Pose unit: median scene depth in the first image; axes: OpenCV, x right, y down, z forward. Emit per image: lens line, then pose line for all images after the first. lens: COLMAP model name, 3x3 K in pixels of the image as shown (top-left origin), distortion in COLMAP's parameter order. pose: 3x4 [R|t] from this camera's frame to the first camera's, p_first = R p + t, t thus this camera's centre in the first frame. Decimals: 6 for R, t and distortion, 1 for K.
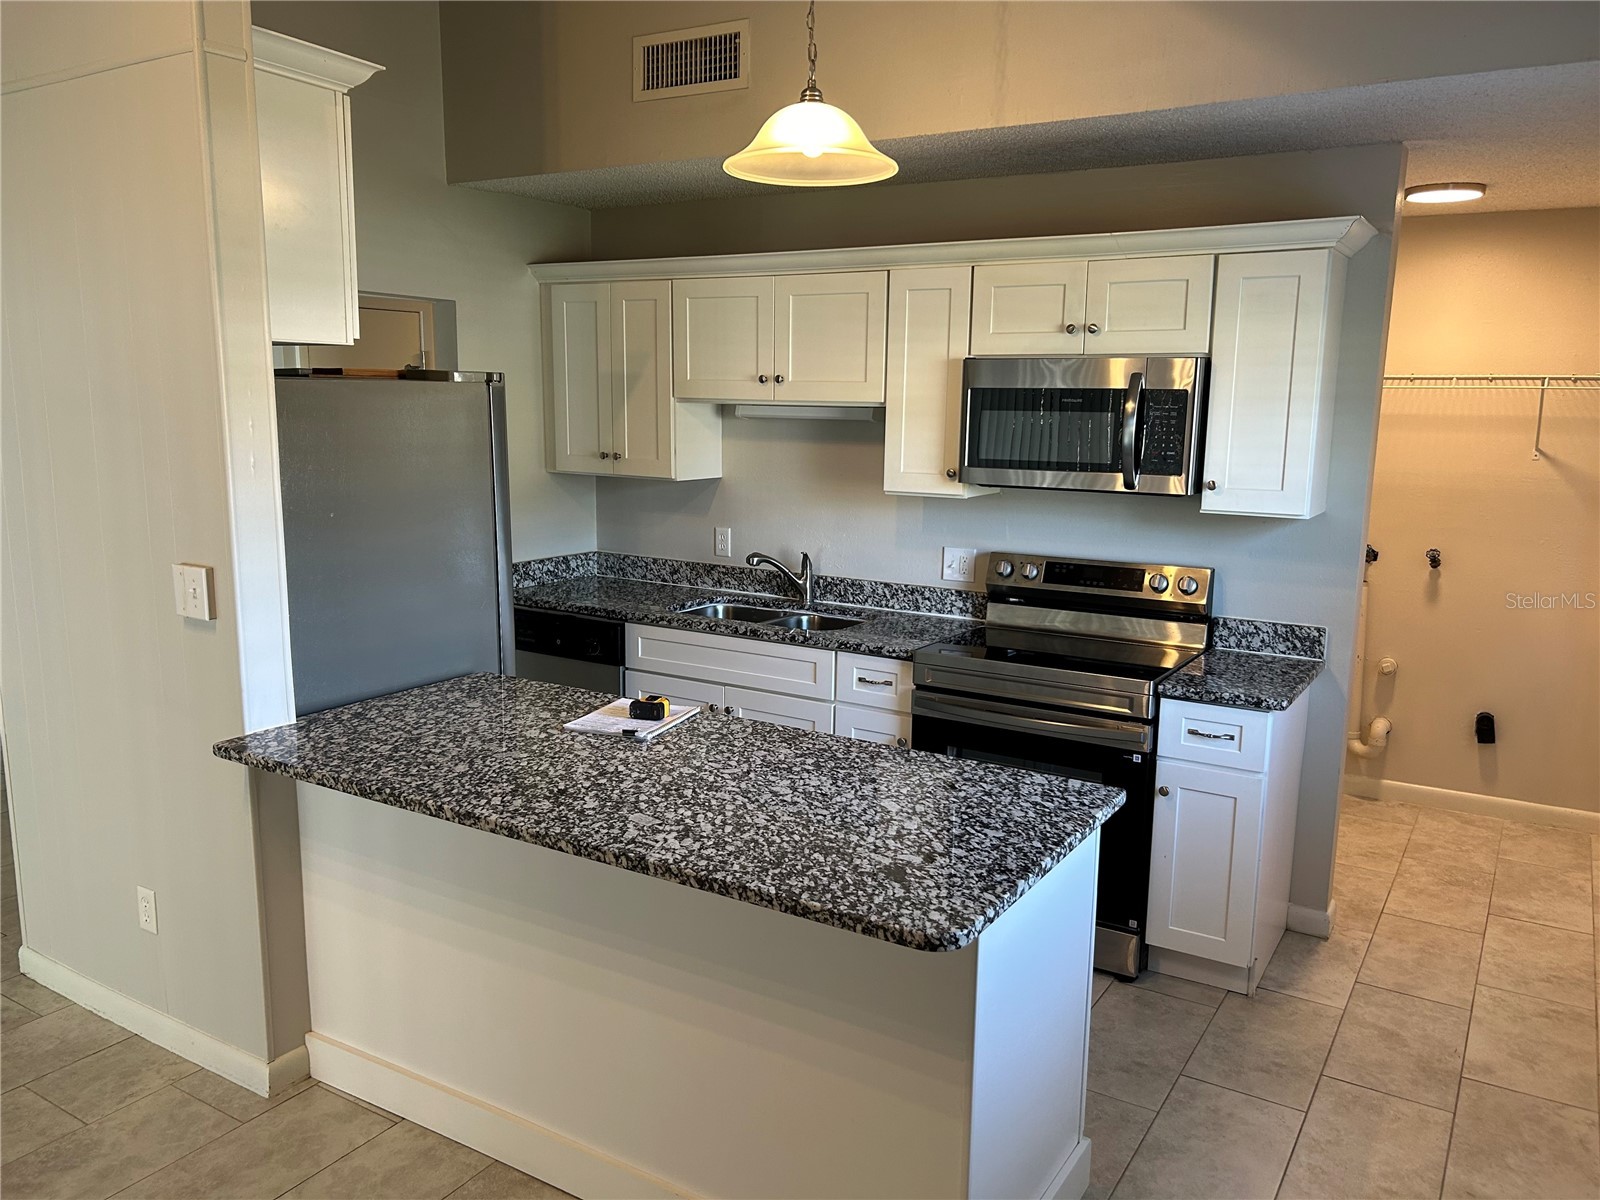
lens RADIAL K [[1209.0, 0, 799.5], [0, 1209.0, 605.0], [0, 0, 1]] dist [0.050320, -0.046225]
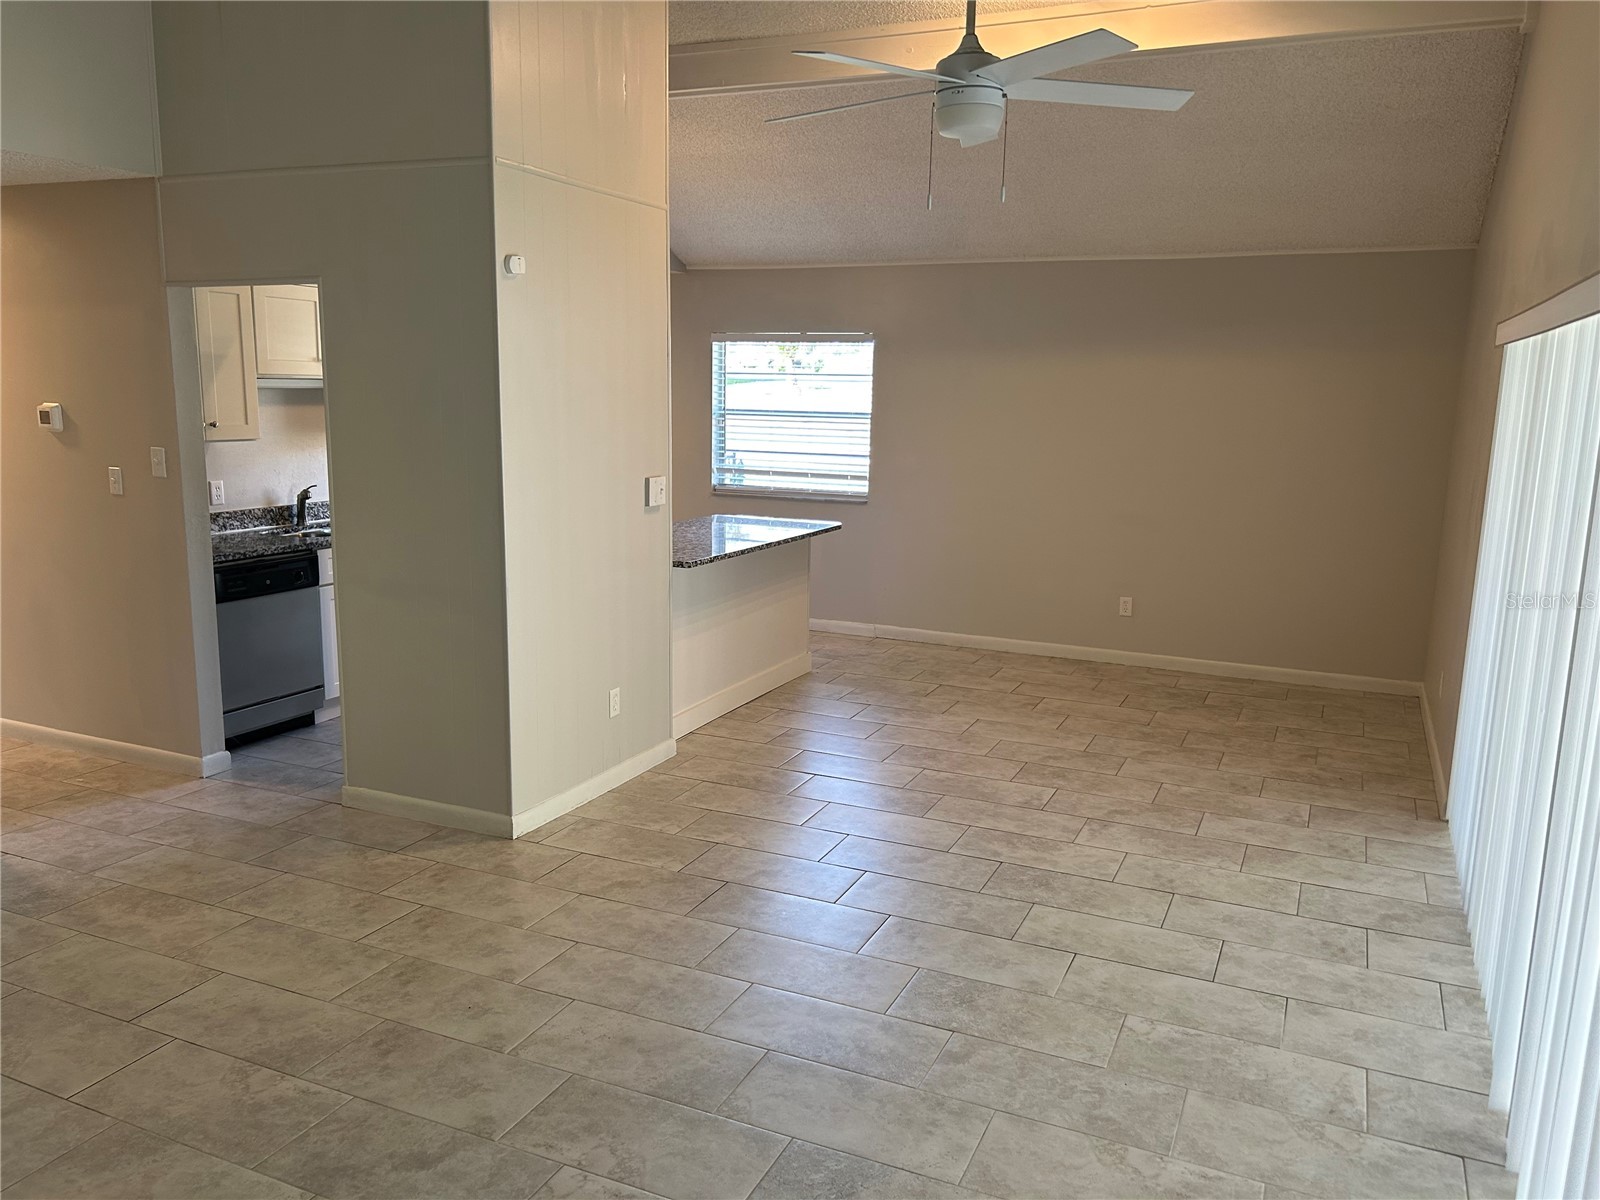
lens RADIAL K [[1209.0, 0, 812.1], [0, 1209.0, 604.9], [0, 0, 1]] dist [0.050320, -0.046225]
pose [[-0.141527, -0.193874, 0.970764, -2.102614], [0.152446, 0.964669, 0.214882, -0.180382], [-0.978126, 0.178400, -0.106971, 0.892749]]
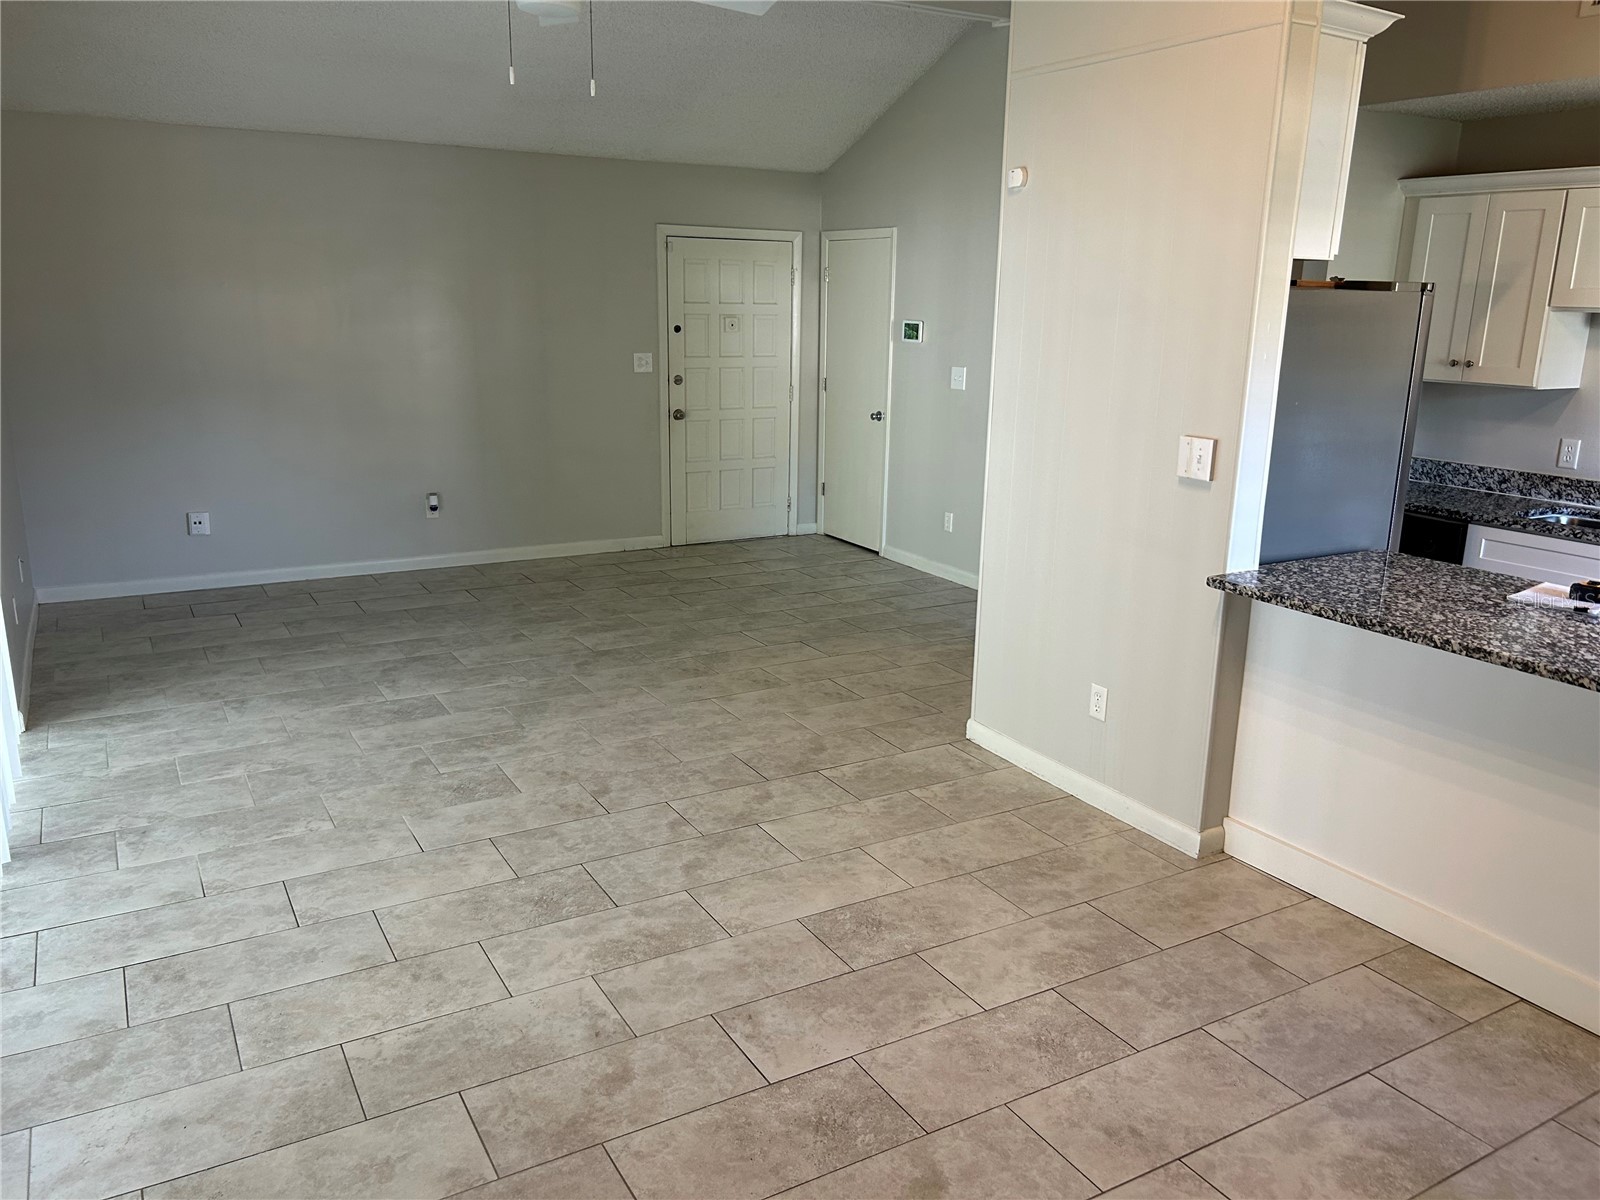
lens RADIAL K [[1209.0, 0, 813.0], [0, 1209.0, 600.9], [0, 0, 1]] dist [0.050320, -0.046225]
pose [[0.888042, 0.117417, -0.444516, -0.240502], [-0.088479, 0.992412, 0.085381, 0.057759], [0.451169, -0.036492, 0.891692, -0.291268]]
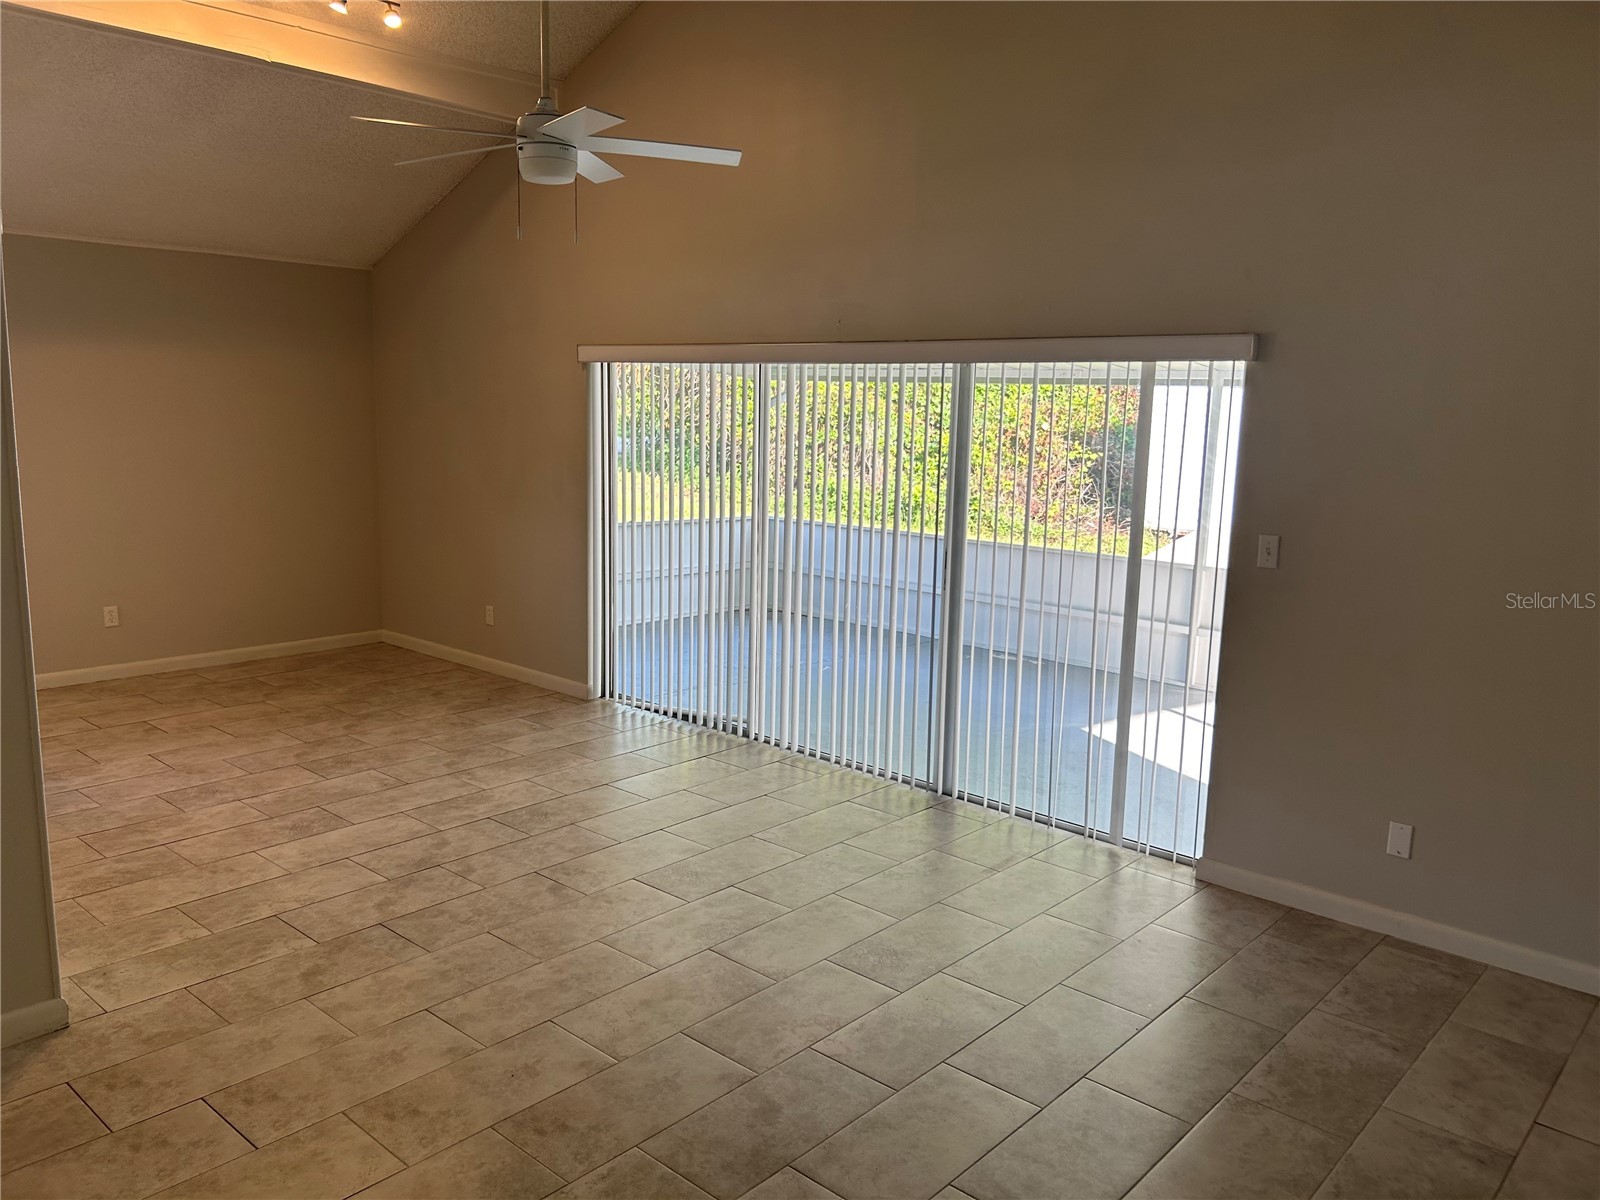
lens RADIAL K [[1209.0, 0, 800.4], [0, 1209.0, 604.3], [0, 0, 1]] dist [0.050320, -0.046225]
pose [[-0.984927, -0.064178, 0.160627, -1.467707], [-0.006613, 0.941913, 0.335792, -0.345143], [-0.172847, 0.329668, -0.928139, 1.865537]]
